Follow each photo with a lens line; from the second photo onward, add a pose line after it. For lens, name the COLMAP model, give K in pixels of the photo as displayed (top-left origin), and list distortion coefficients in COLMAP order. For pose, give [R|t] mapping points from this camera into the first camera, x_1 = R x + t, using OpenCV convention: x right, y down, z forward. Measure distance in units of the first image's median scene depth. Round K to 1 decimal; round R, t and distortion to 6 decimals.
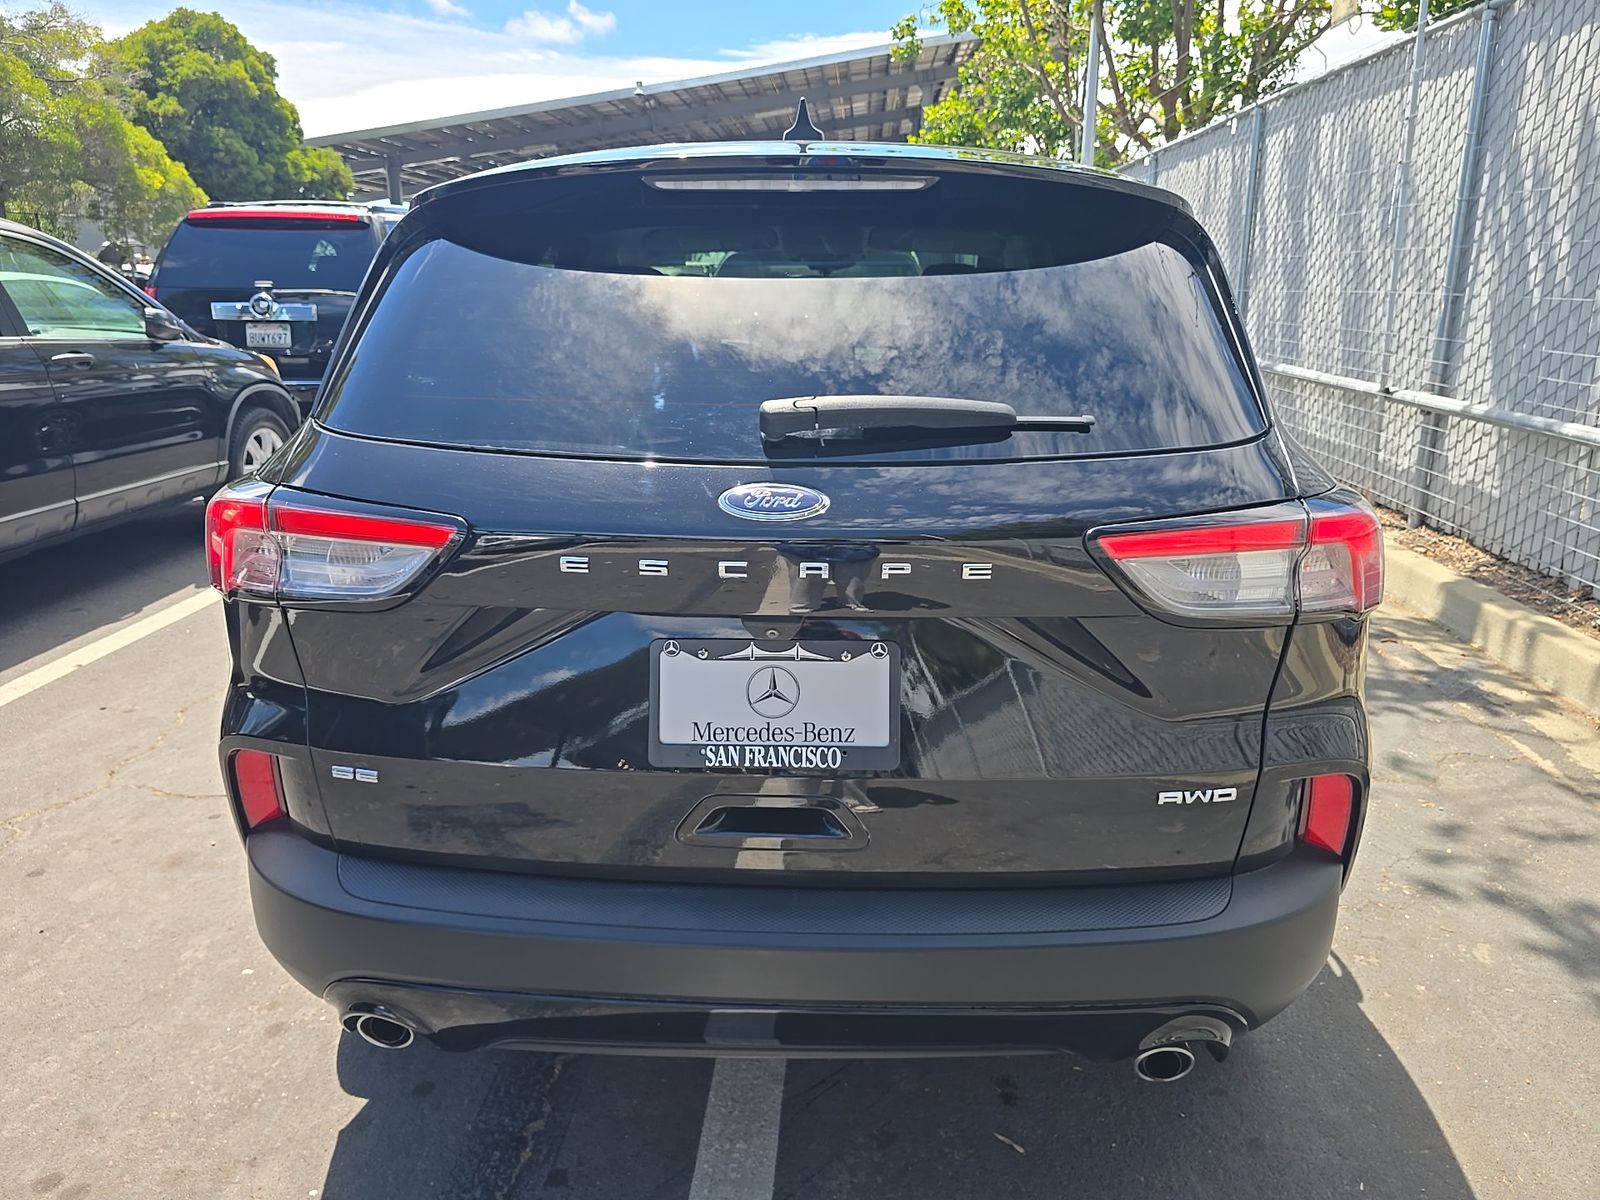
lens RADIAL K [[1098.5, 0, 800.0], [0, 1098.5, 600.0], [0, 0, 1]] dist [0.039891, -0.034502]
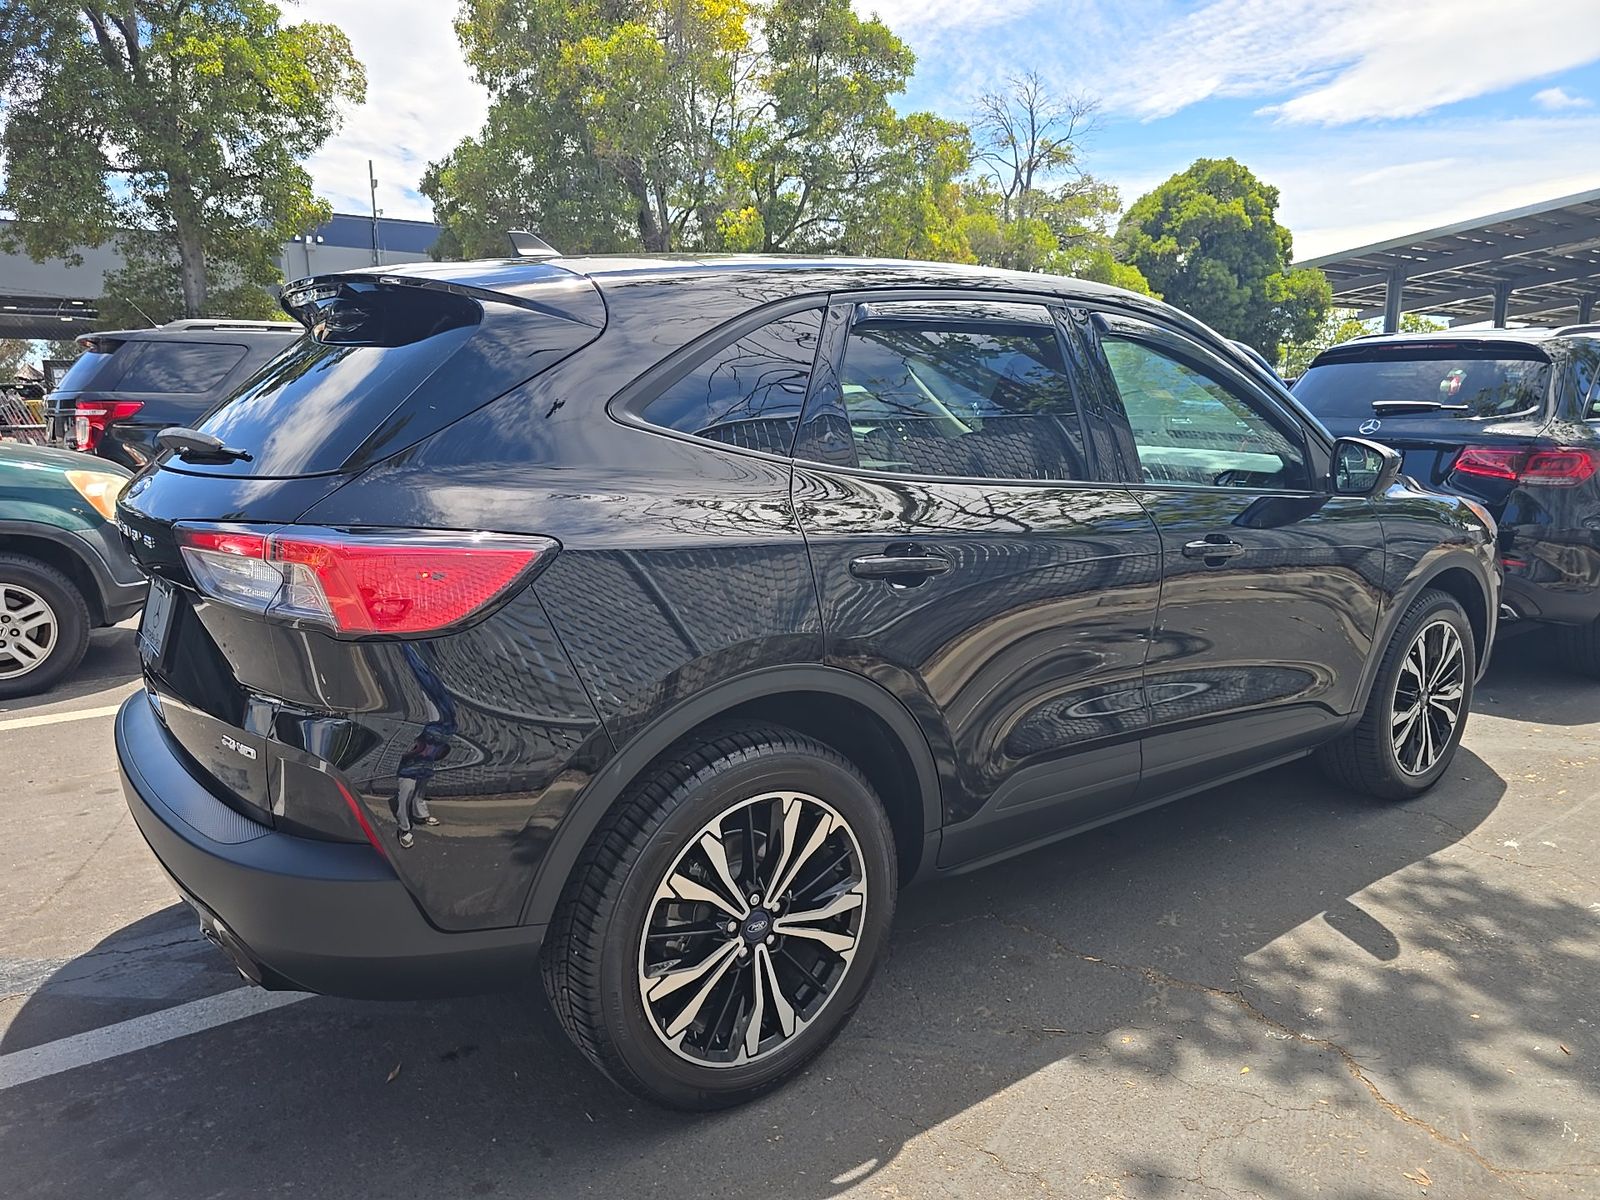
lens RADIAL K [[1098.5, 0, 800.0], [0, 1098.5, 600.0], [0, 0, 1]] dist [0.039891, -0.034502]
pose [[0.633699, 0.142990, -0.760249, 0.104820], [-0.217783, 0.975995, 0.002037, -0.008254], [0.742291, 0.164279, 0.649628, 0.037593]]
